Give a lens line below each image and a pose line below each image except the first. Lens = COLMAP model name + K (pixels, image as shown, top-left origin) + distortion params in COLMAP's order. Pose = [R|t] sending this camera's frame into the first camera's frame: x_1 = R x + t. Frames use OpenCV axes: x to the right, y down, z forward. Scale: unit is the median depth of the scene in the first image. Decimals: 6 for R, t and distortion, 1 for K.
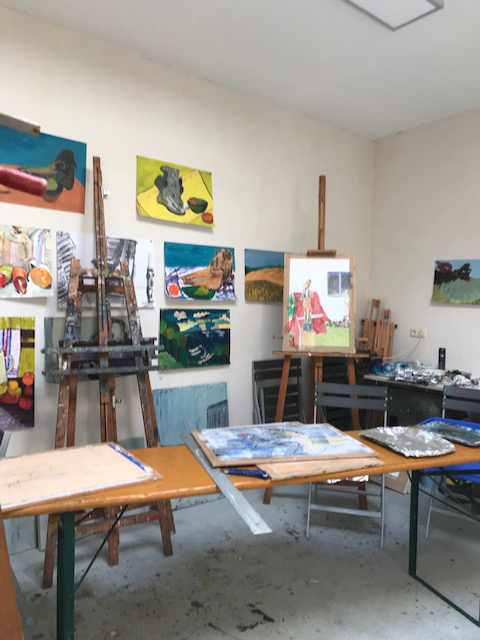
lens RADIAL K [[525.6, 0, 240.0], [0, 525.6, 320.0], [0, 0, 1]] dist [0.015944, -0.014124]
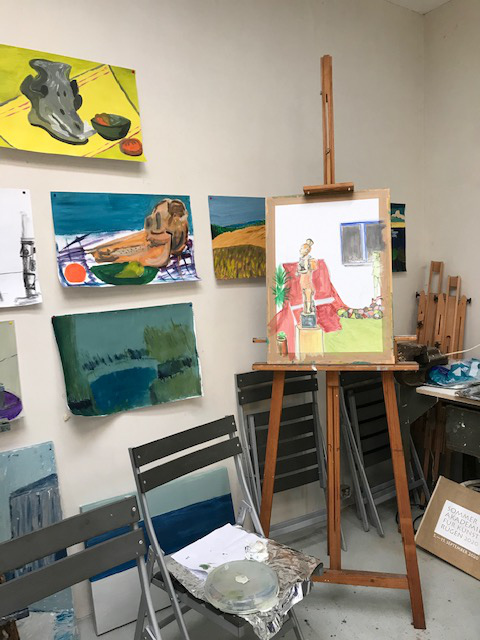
lens RADIAL K [[525.6, 0, 240.0], [0, 525.6, 320.0], [0, 0, 1]] dist [0.015944, -0.014124]
pose [[0.990394, -0.051967, -0.128140, 0.129590], [0.060049, 0.996388, 0.060036, -0.027939], [0.124558, -0.067154, 0.989937, 0.419580]]
